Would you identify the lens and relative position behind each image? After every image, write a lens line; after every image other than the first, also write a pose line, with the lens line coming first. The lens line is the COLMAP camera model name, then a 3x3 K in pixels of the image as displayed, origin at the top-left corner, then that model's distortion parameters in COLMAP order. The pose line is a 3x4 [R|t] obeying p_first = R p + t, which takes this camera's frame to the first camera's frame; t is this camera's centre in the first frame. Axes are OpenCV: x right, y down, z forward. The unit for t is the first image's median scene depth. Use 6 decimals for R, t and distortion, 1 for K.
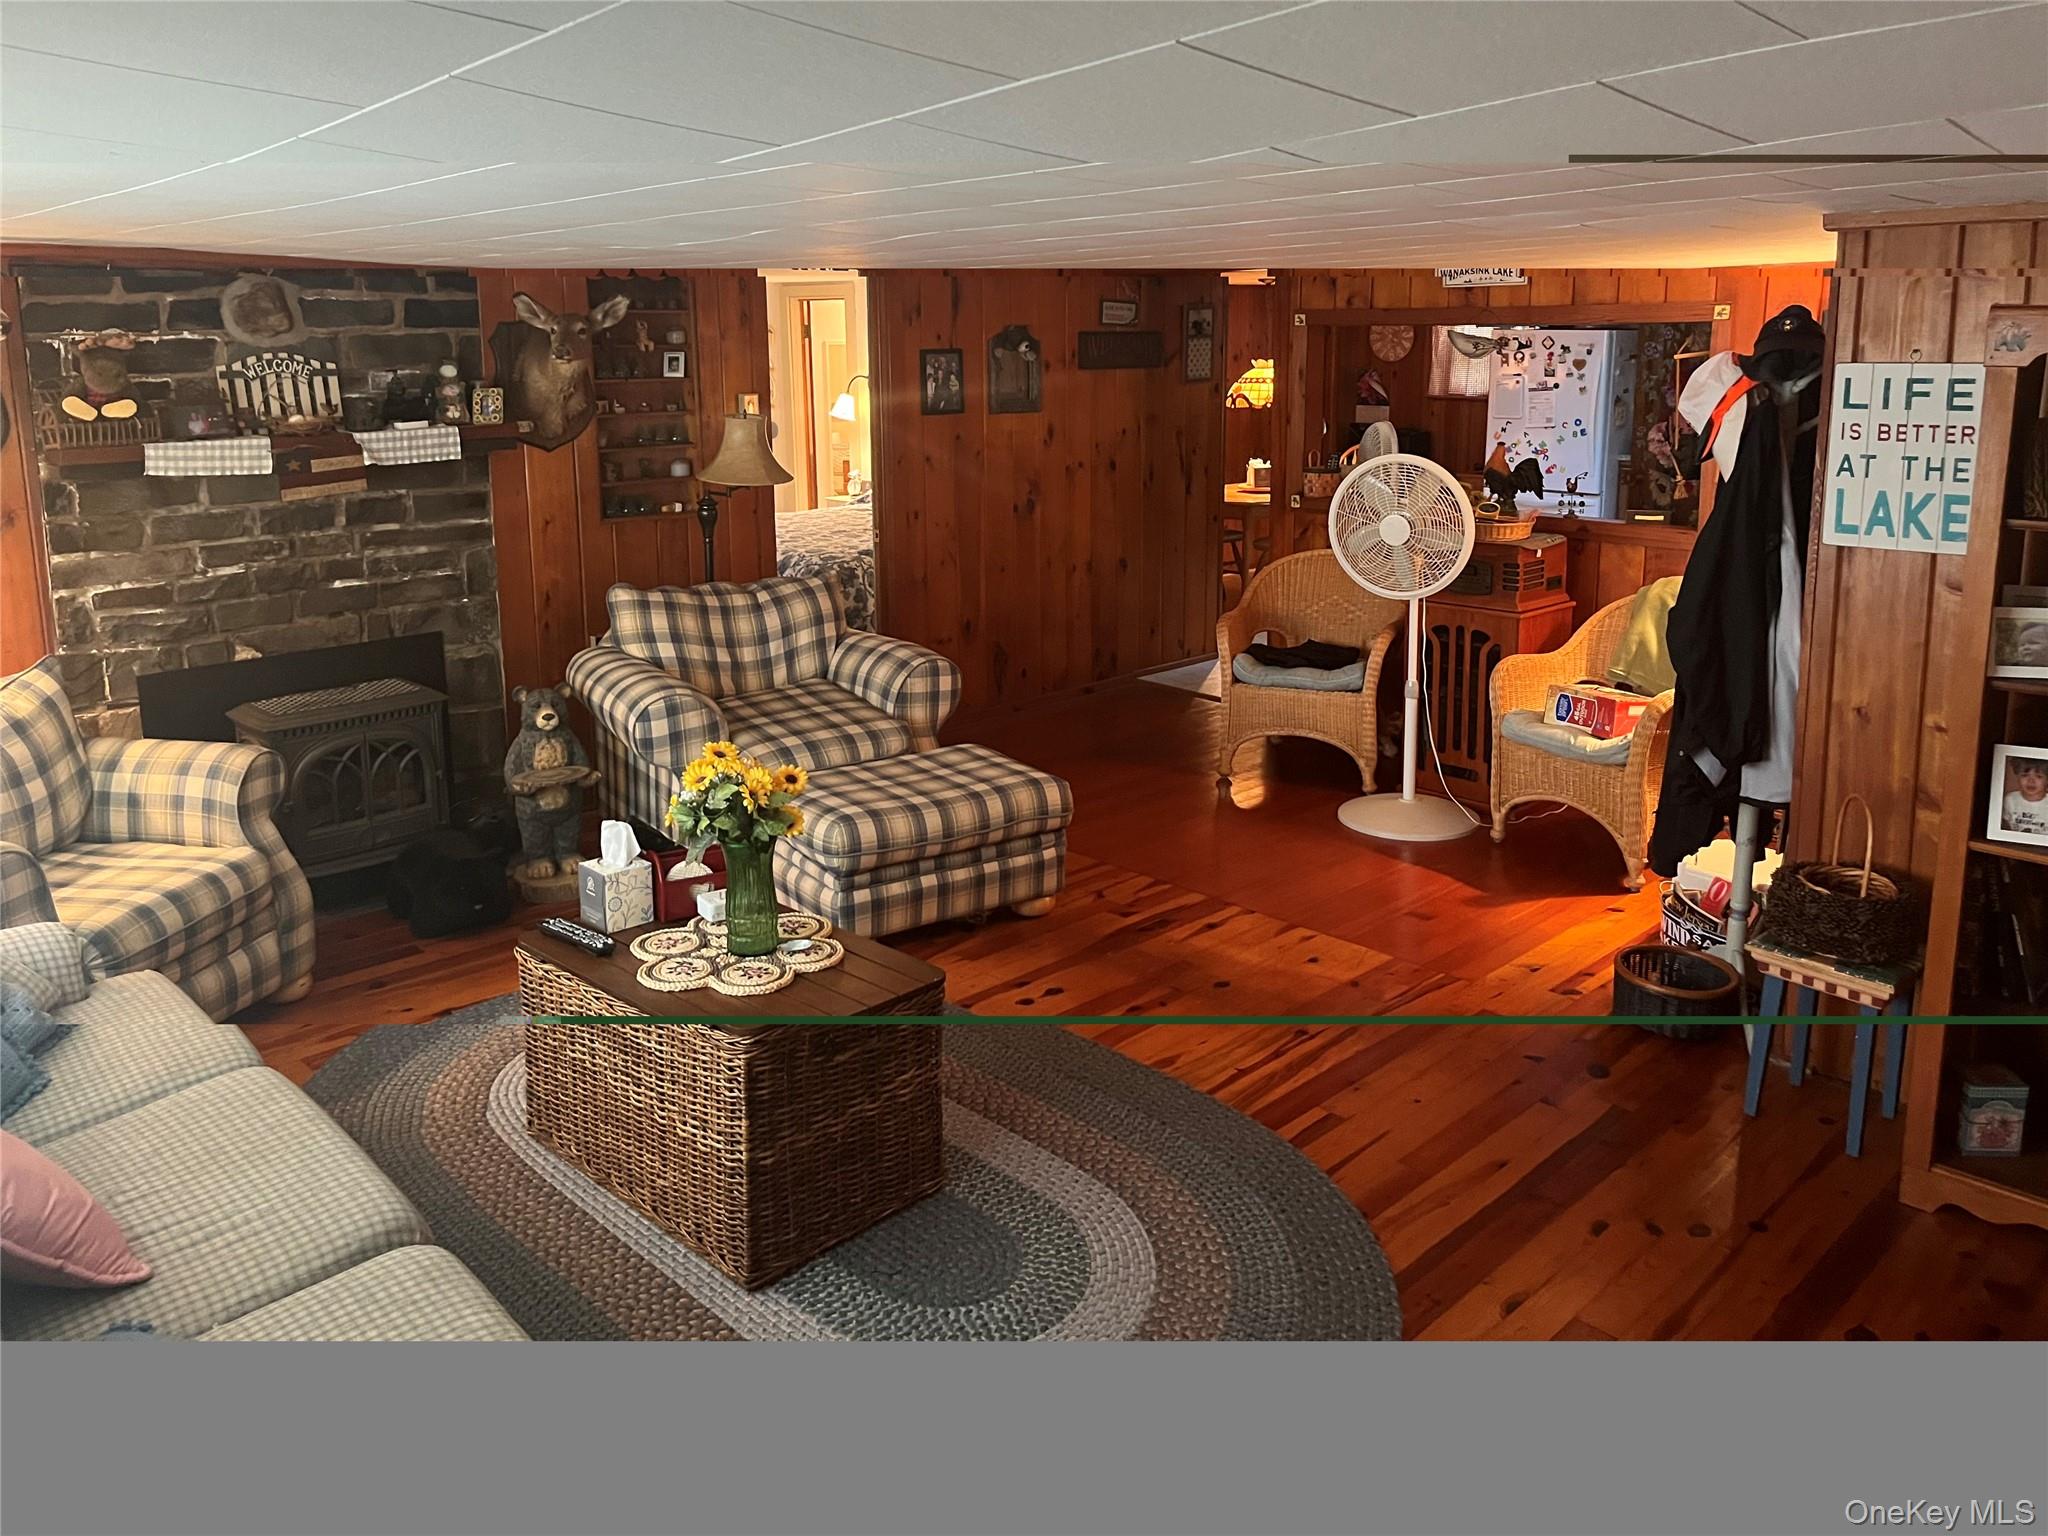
lens RADIAL K [[1546.5, 0, 1026.0], [0, 1546.5, 580.2], [0, 0, 1]] dist [0.058764, -0.105171]
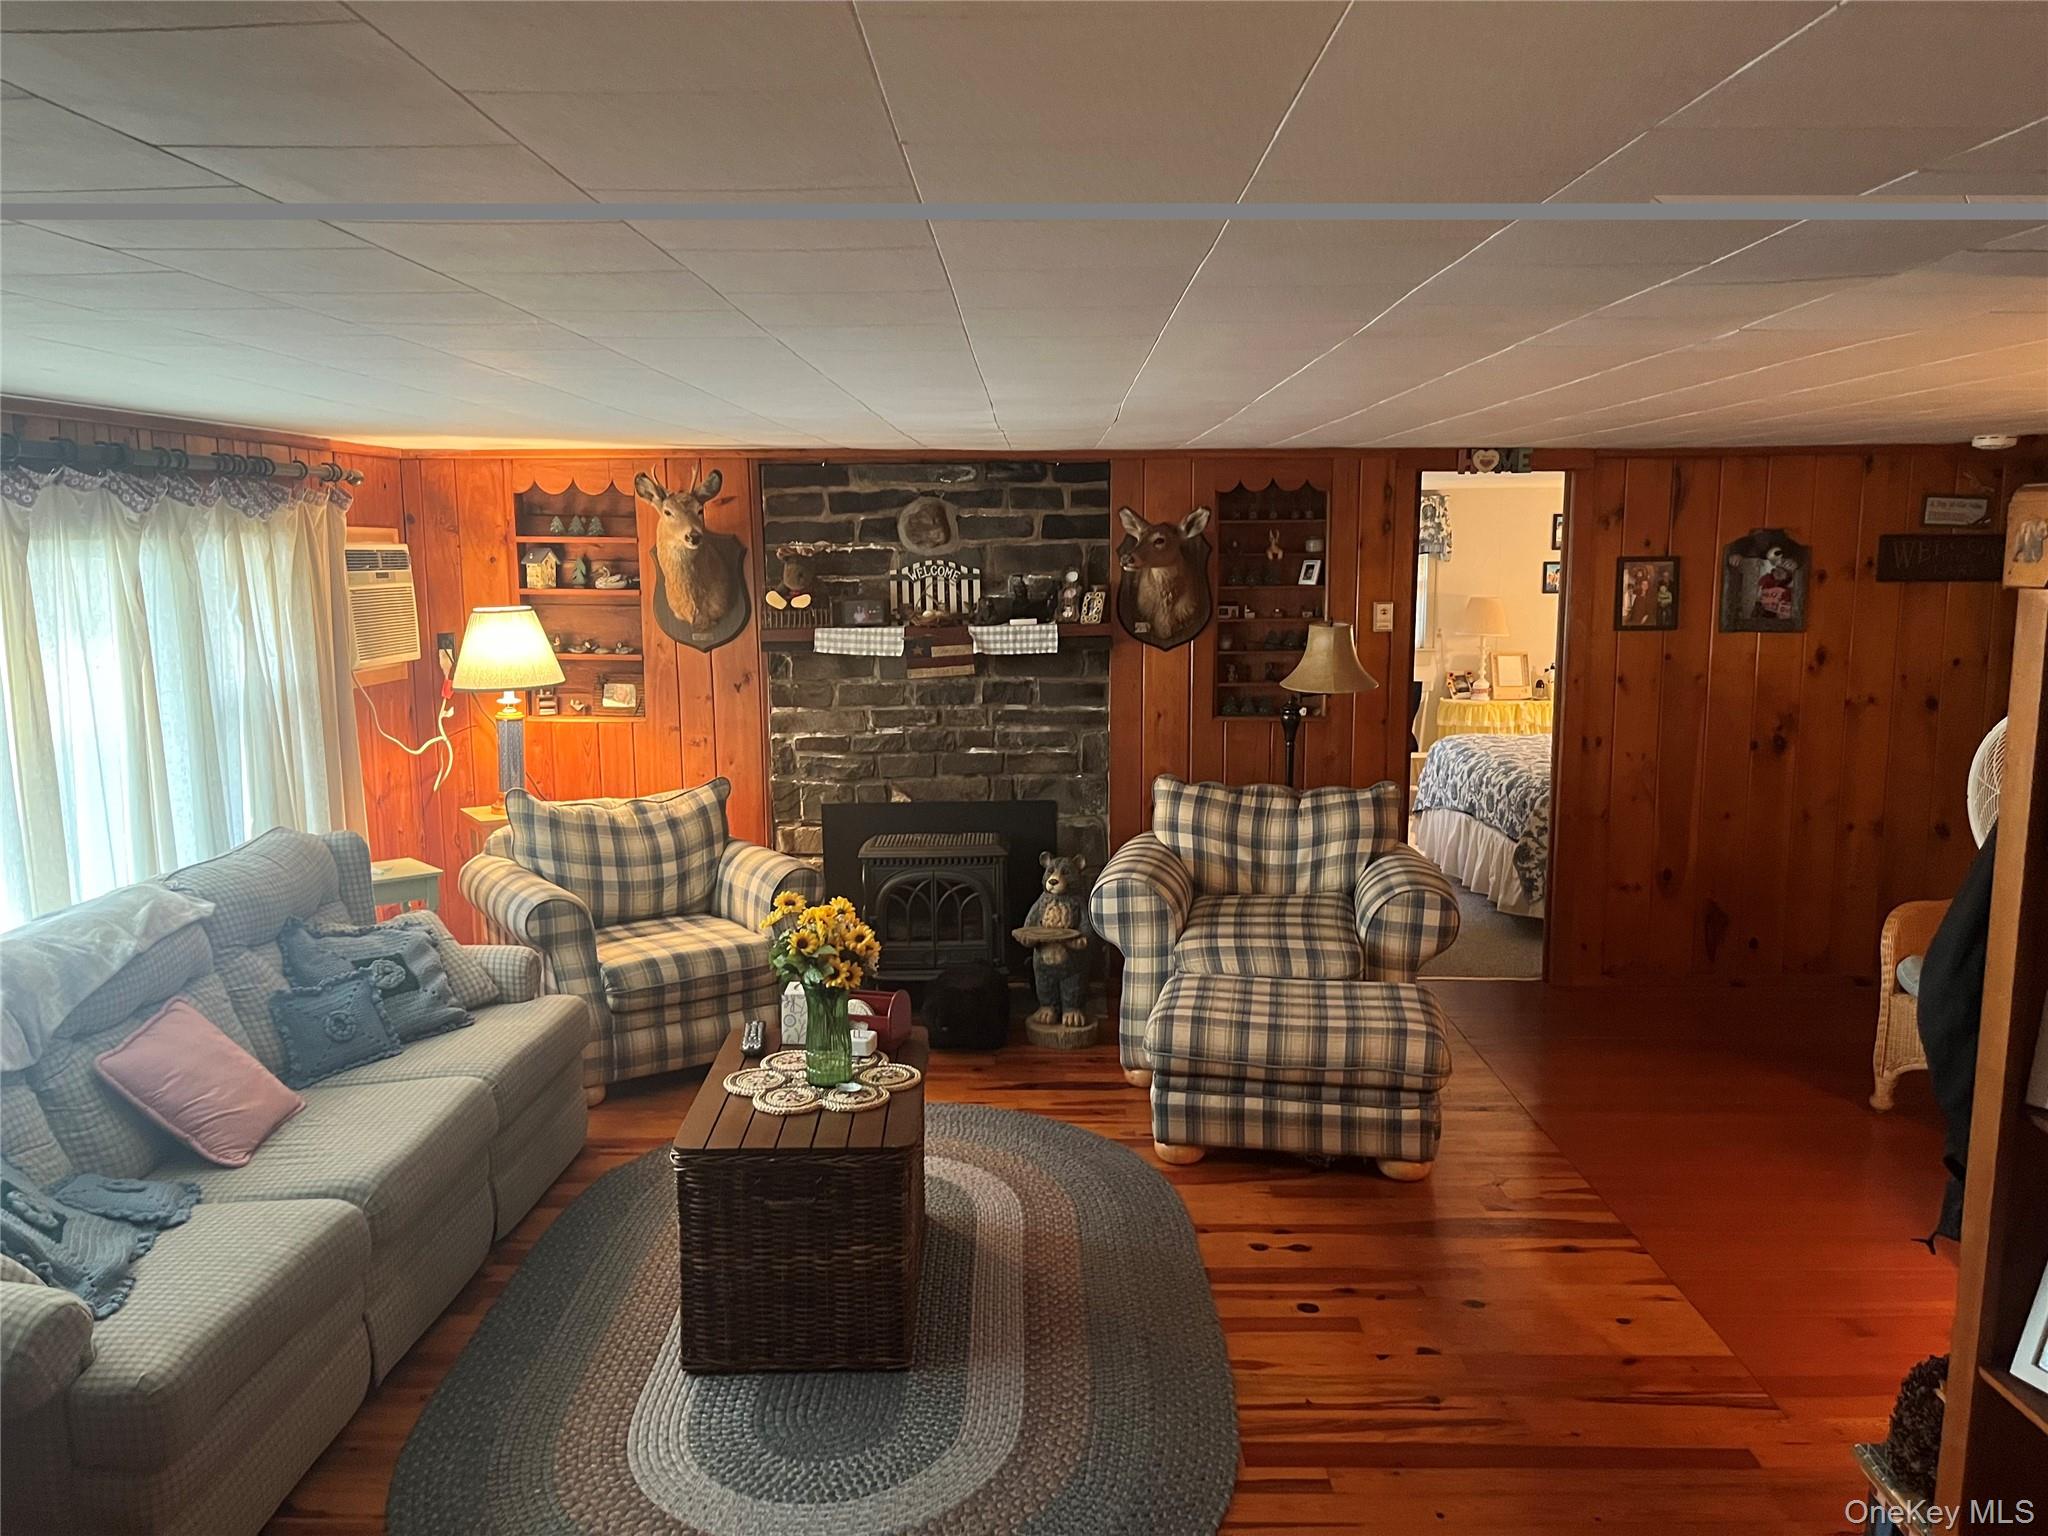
lens RADIAL K [[1537.6, 0, 1024.0], [0, 1537.6, 768.0], [0, 0, 1]] dist [0.088261, -0.140759]
pose [[0.707756, 0.098012, -0.699625, 0.437187], [-0.107127, 0.993767, 0.030847, -0.025902], [0.698287, 0.053116, 0.713844, 0.176040]]
